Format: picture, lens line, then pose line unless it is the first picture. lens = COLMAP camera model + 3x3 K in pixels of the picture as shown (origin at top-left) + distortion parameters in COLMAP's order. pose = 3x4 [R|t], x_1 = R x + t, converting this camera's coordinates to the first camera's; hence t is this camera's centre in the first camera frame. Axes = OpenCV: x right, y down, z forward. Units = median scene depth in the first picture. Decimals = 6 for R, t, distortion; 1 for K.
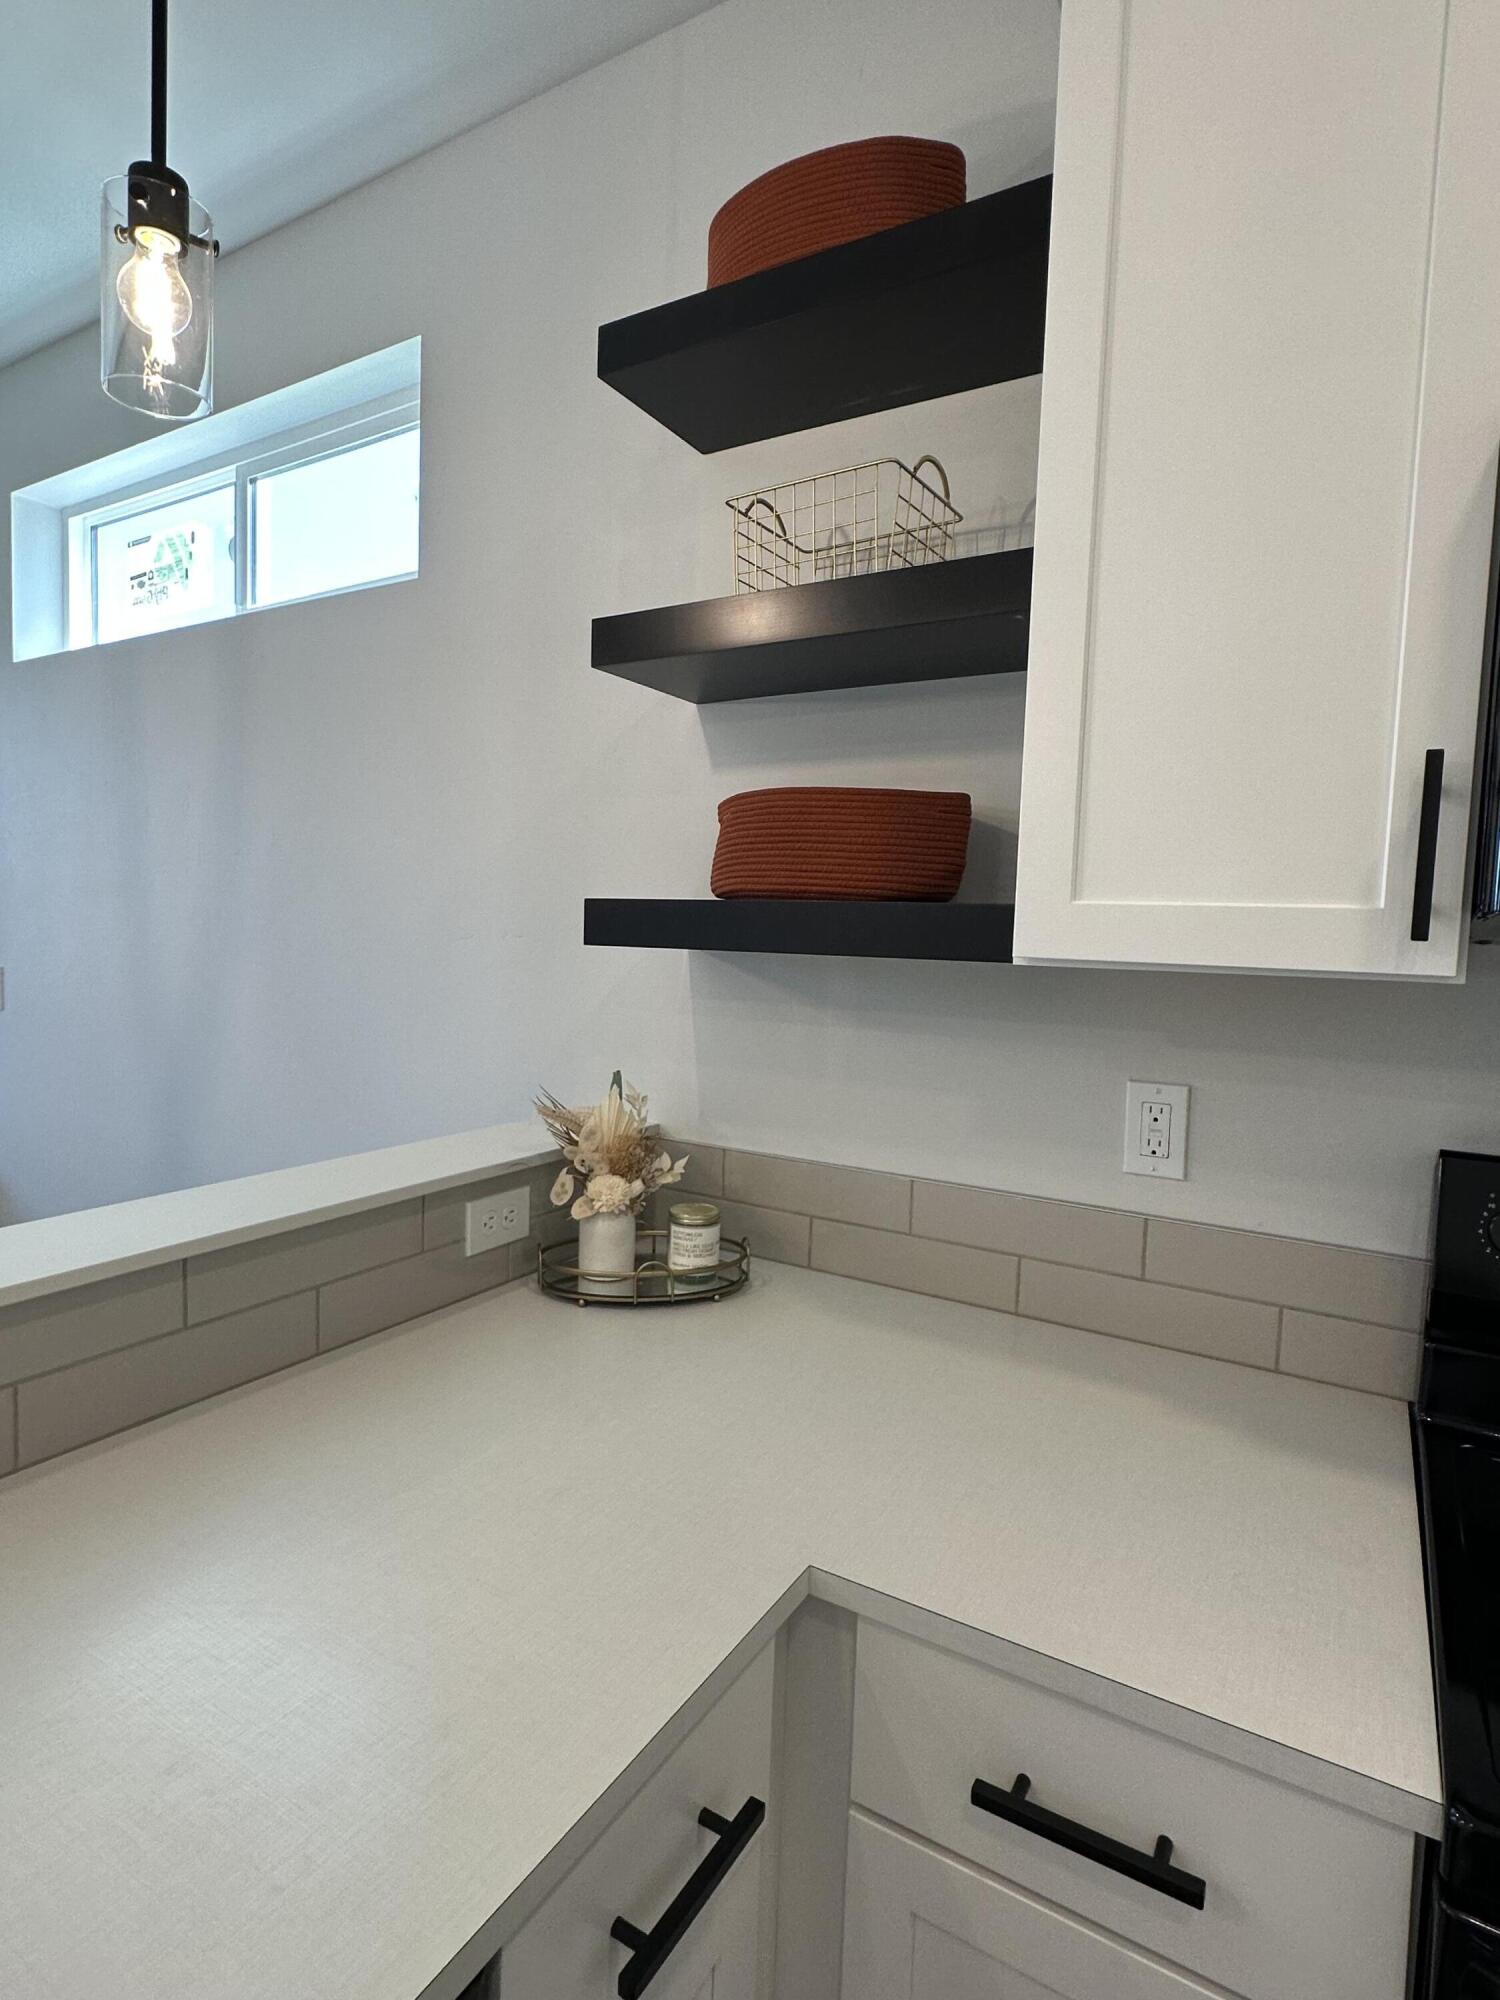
lens RADIAL K [[1047.9, 0, 732.0], [0, 1047.9, 984.8], [0, 0, 1]] dist [-0.001330, 0.002831]
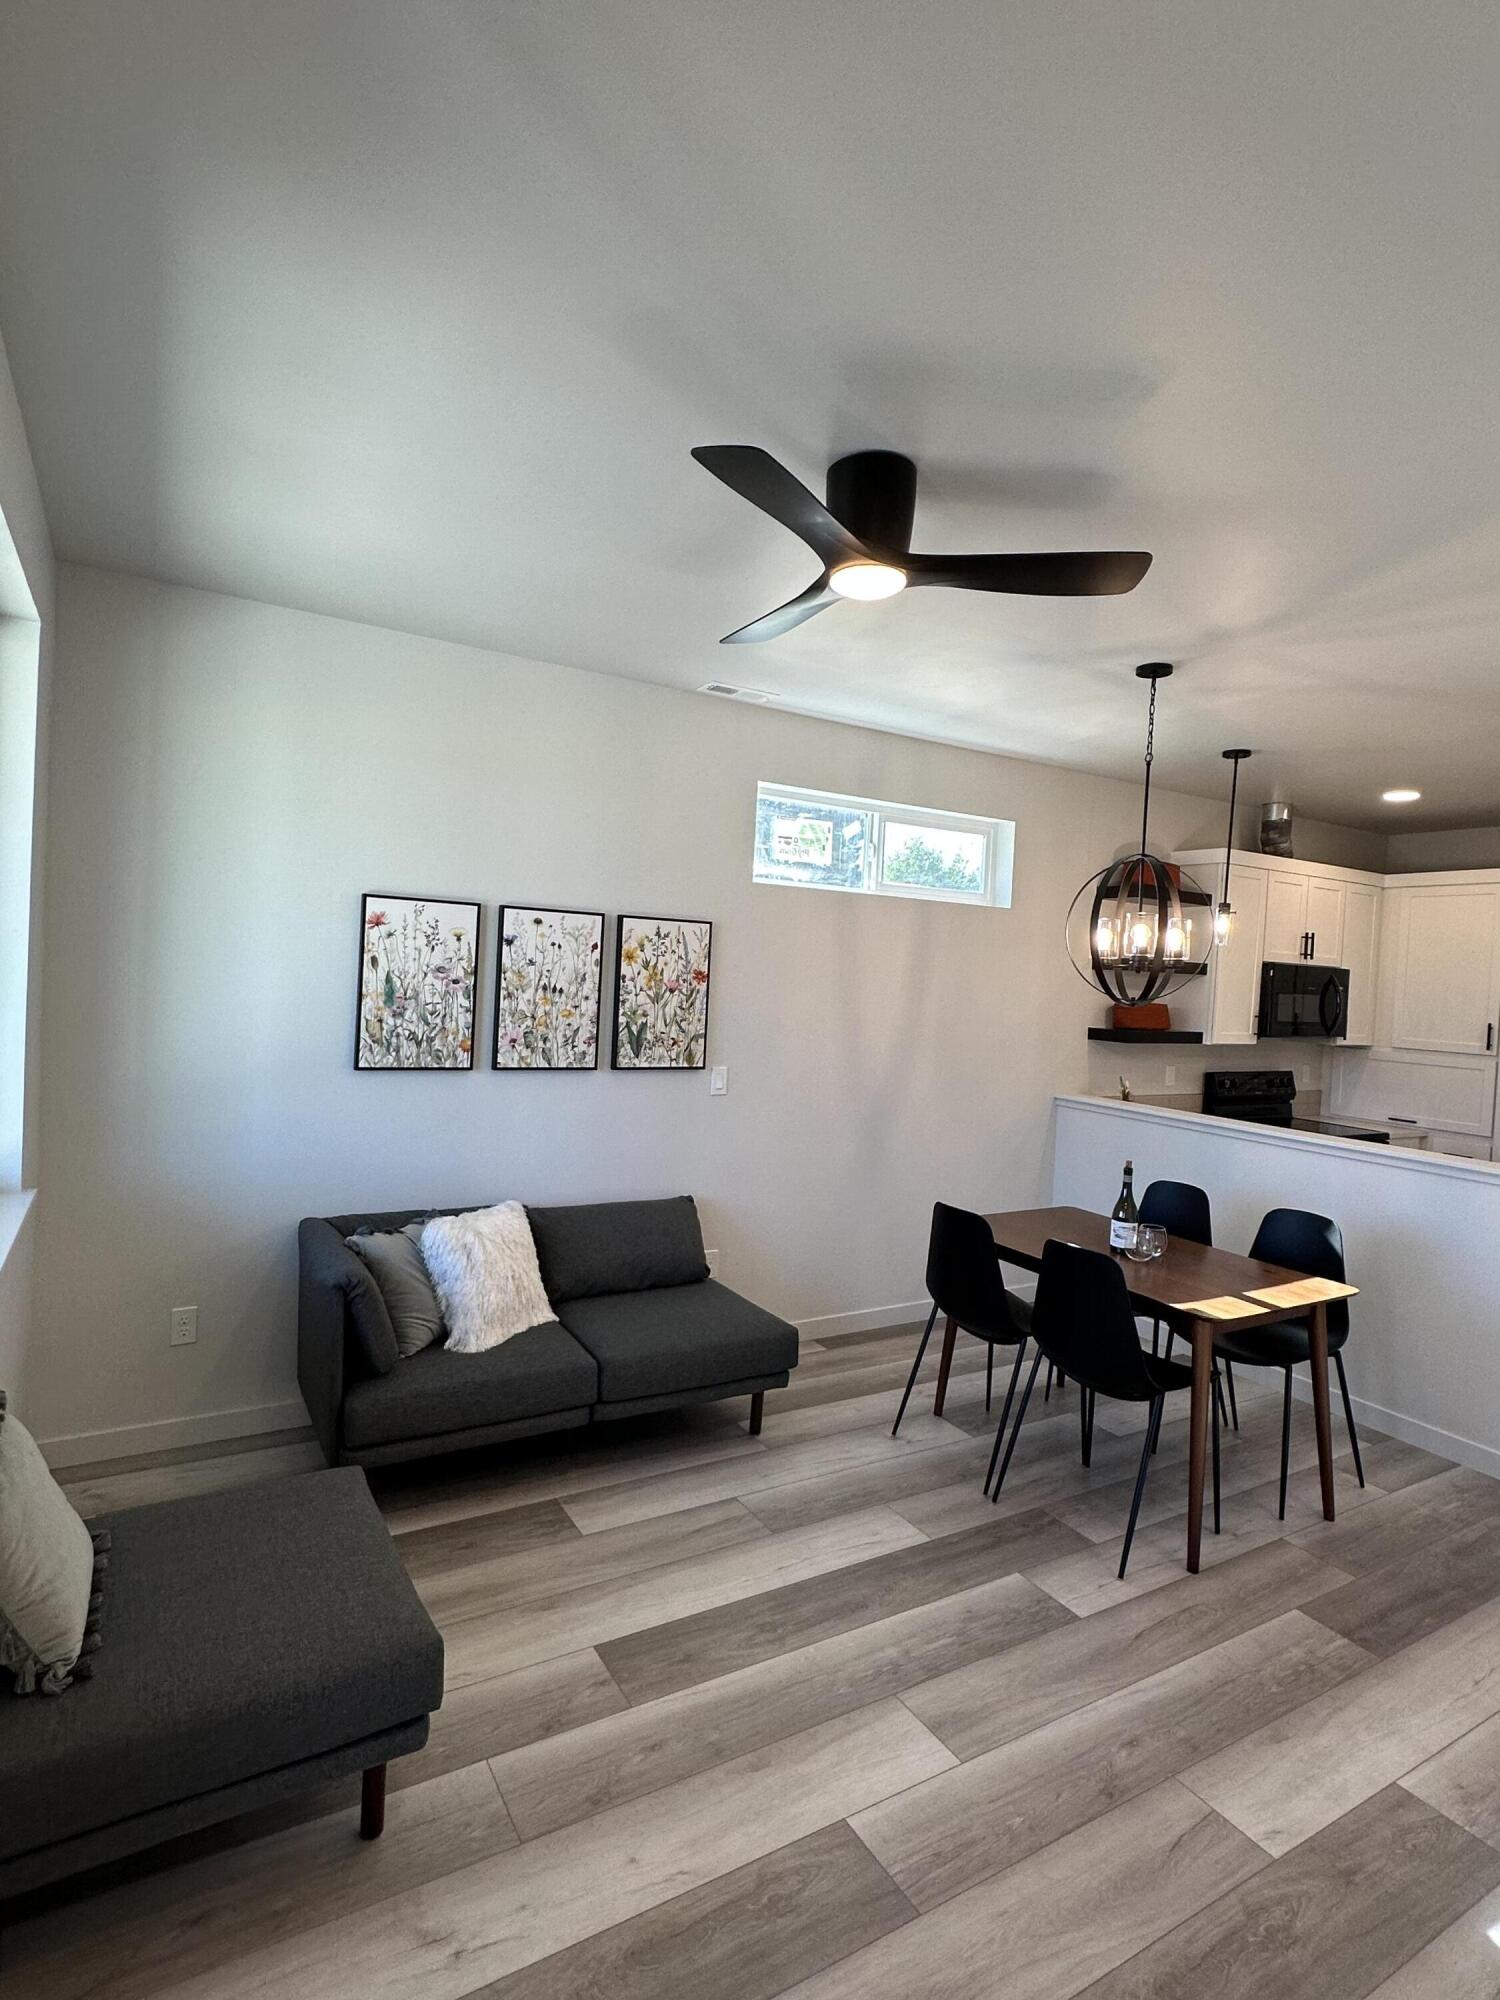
lens RADIAL K [[1012.9, 0, 746.6], [0, 1012.9, 998.7], [0, 0, 1]] dist [-0.003338, 0.000952]
pose [[0.472413, -0.033962, 0.880723, -3.978532], [0.014523, 0.999422, 0.030750, -0.329229], [-0.881258, -0.001736, 0.472633, 0.487382]]
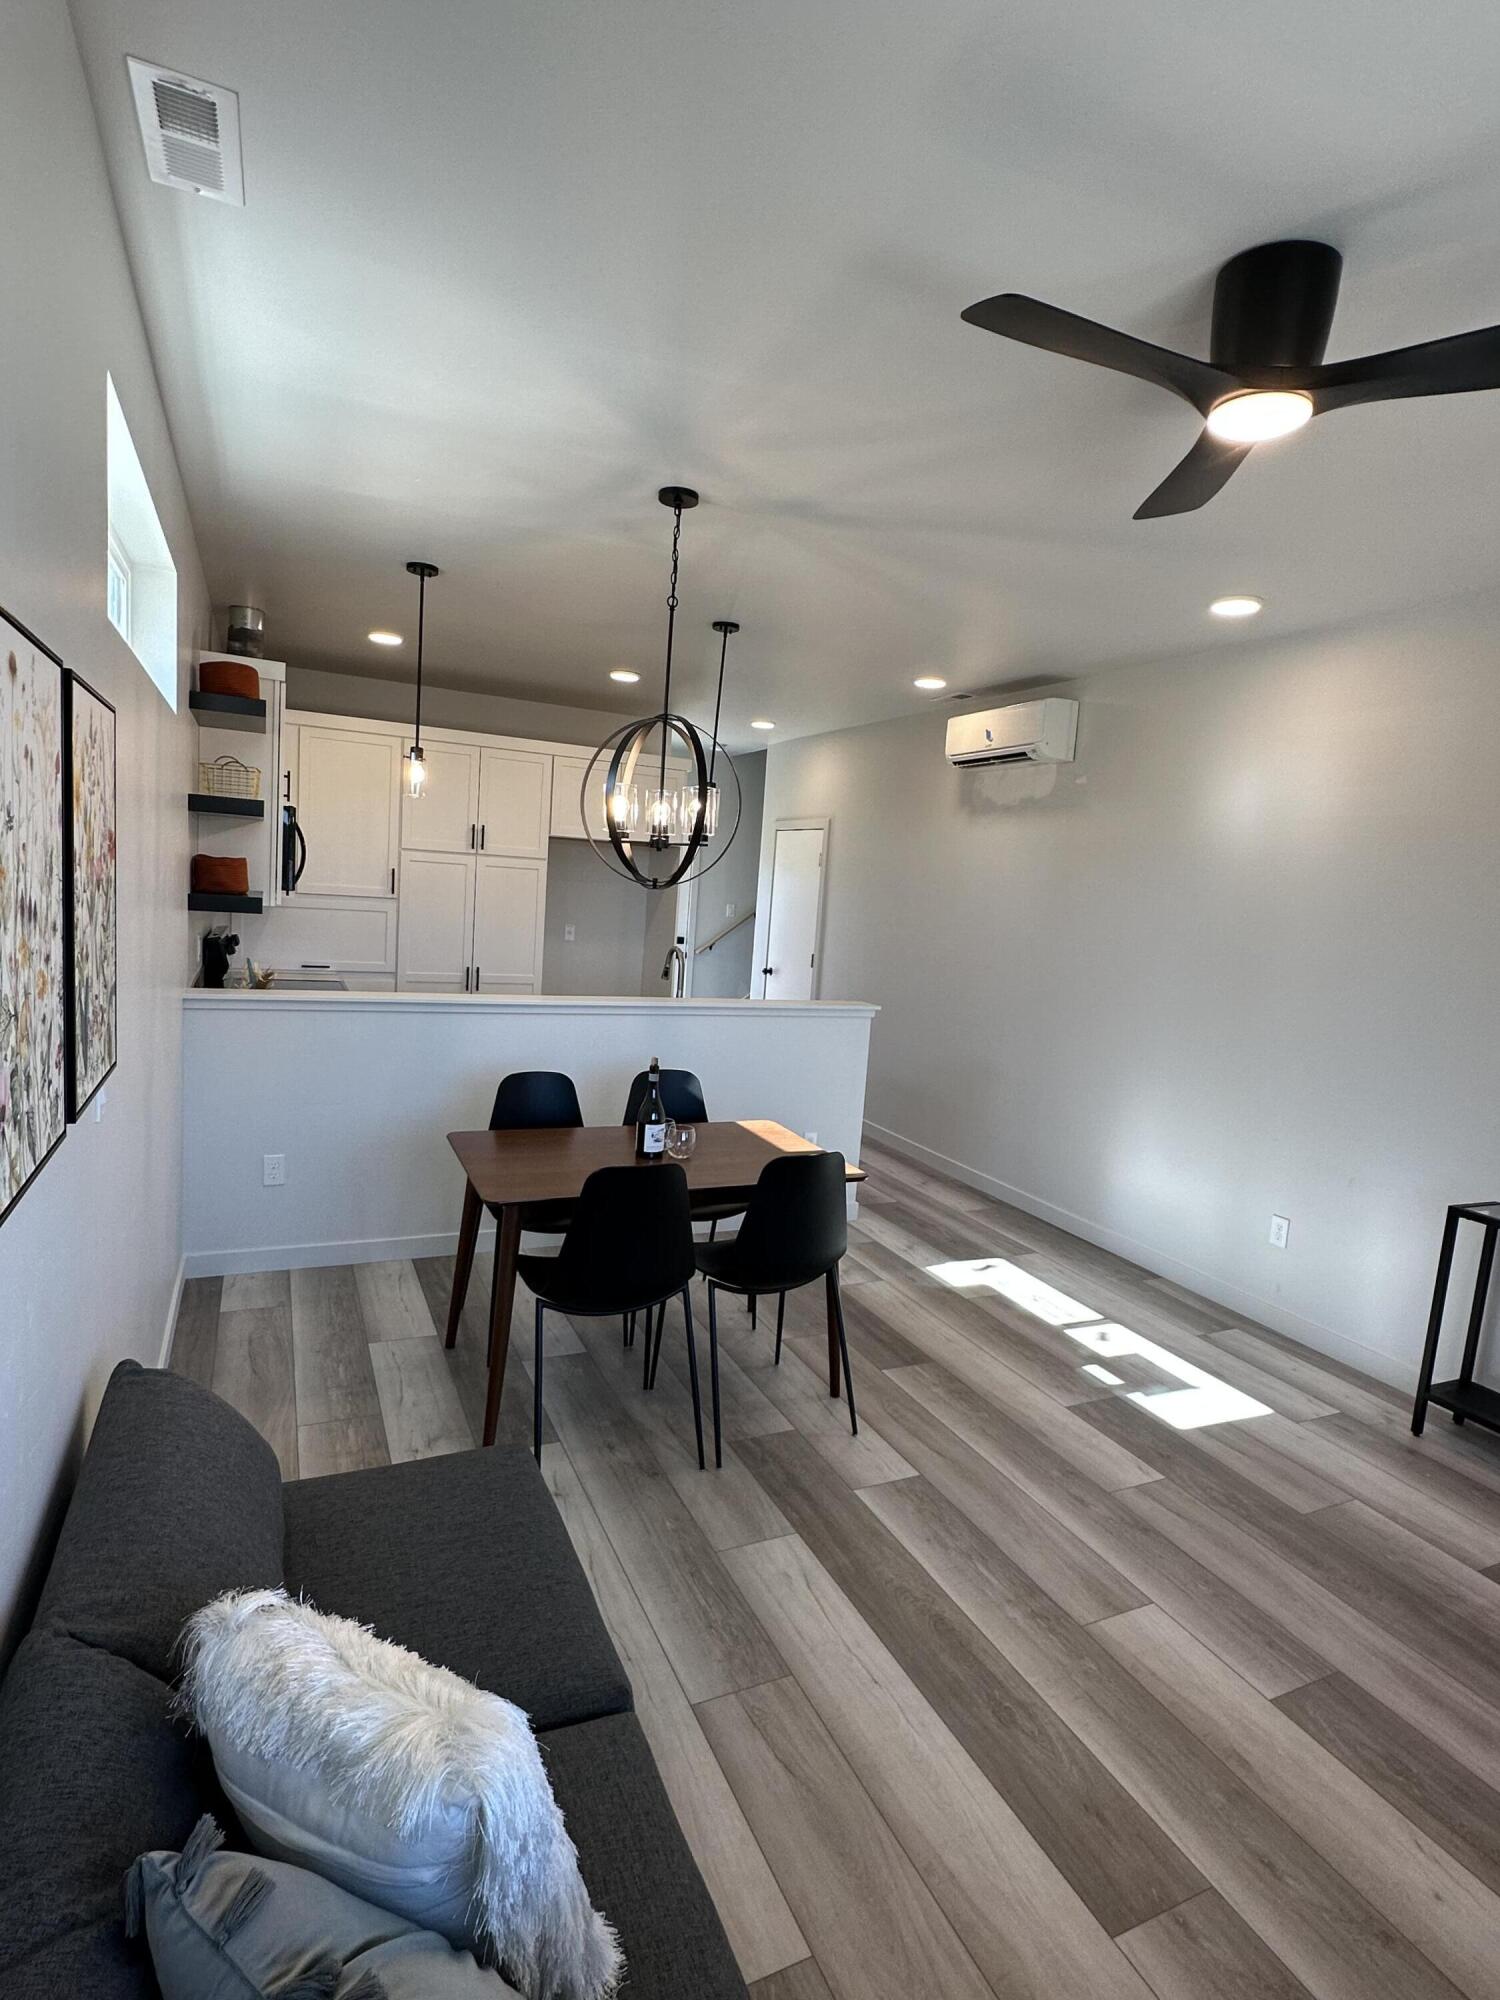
lens RADIAL K [[1012.9, 0, 740.1], [0, 1012.9, 995.6], [0, 0, 1]] dist [-0.003338, 0.000952]
pose [[-0.826089, -0.152771, 0.542436, -2.745420], [-0.067012, 0.982354, 0.174614, -0.387732], [-0.559540, 0.107897, -0.821750, 2.559545]]
